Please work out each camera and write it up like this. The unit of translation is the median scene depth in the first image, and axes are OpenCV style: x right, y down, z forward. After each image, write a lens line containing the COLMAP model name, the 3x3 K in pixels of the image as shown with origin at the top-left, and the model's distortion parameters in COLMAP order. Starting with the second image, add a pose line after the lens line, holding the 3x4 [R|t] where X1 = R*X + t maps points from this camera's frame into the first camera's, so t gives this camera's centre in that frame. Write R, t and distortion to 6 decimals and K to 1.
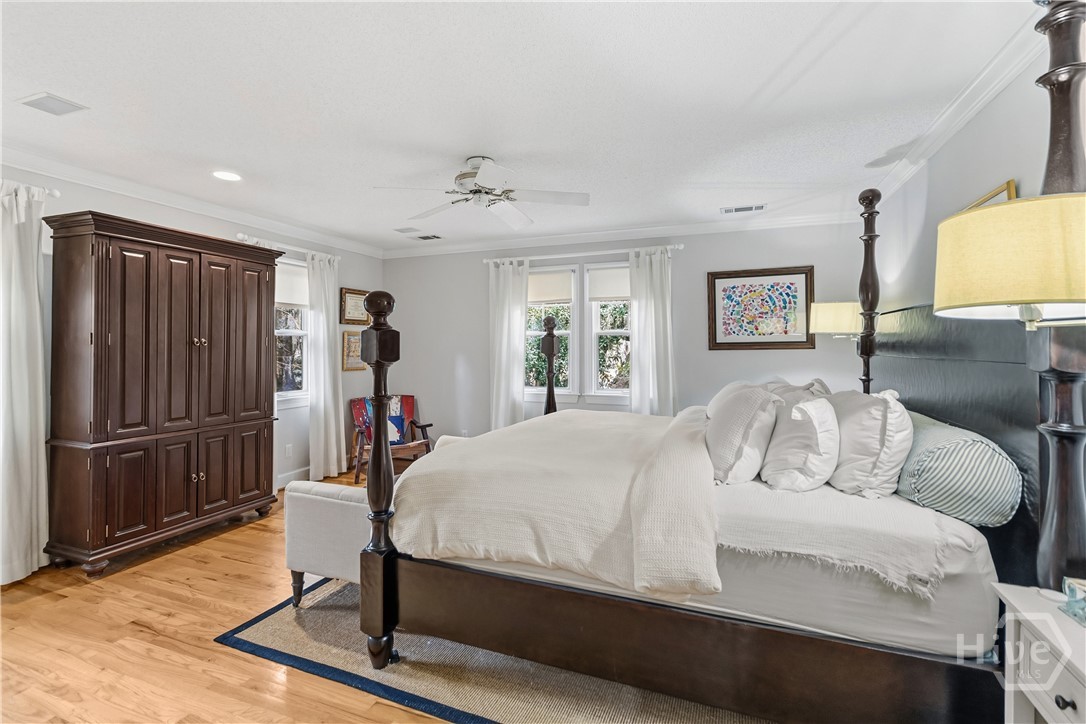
lens RADIAL K [[506.7, 0, 543.1], [0, 506.7, 344.2], [0, 0, 1]] dist [0.017447, 0.000337]
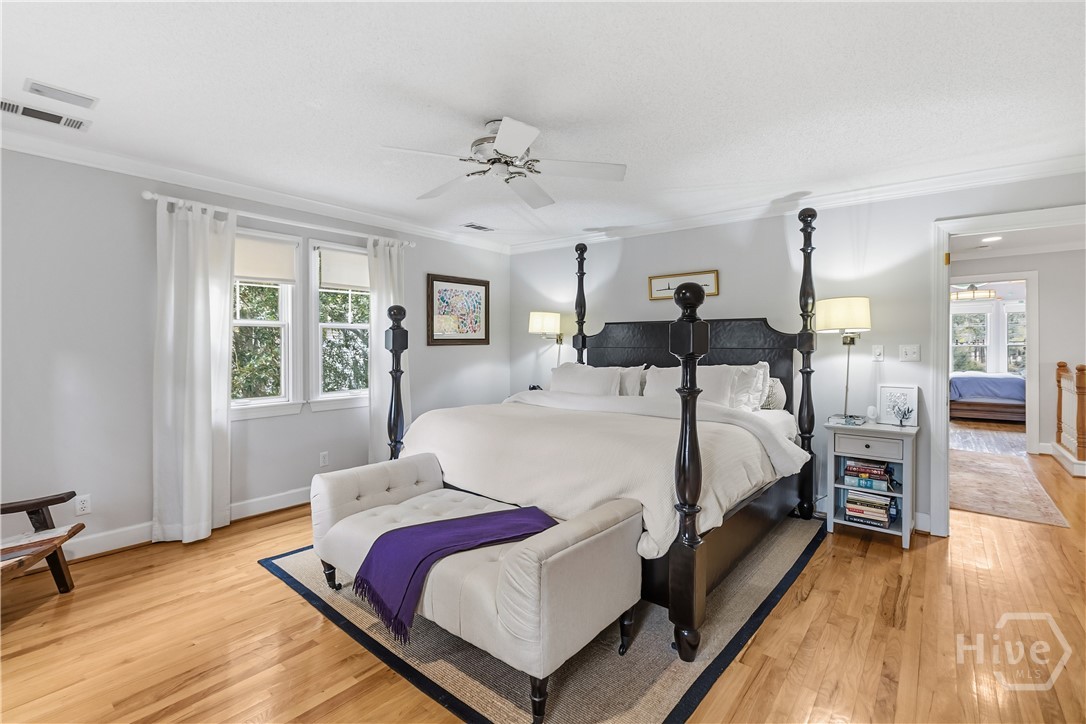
lens RADIAL K [[506.7, 0, 543.1], [0, 506.7, 344.2], [0, 0, 1]] dist [0.017447, 0.000337]
pose [[0.296495, 0.000201, 0.955034, -0.633285], [-0.004109, 0.999991, 0.001065, 0.005865], [-0.955025, -0.004240, 0.296494, 0.454441]]
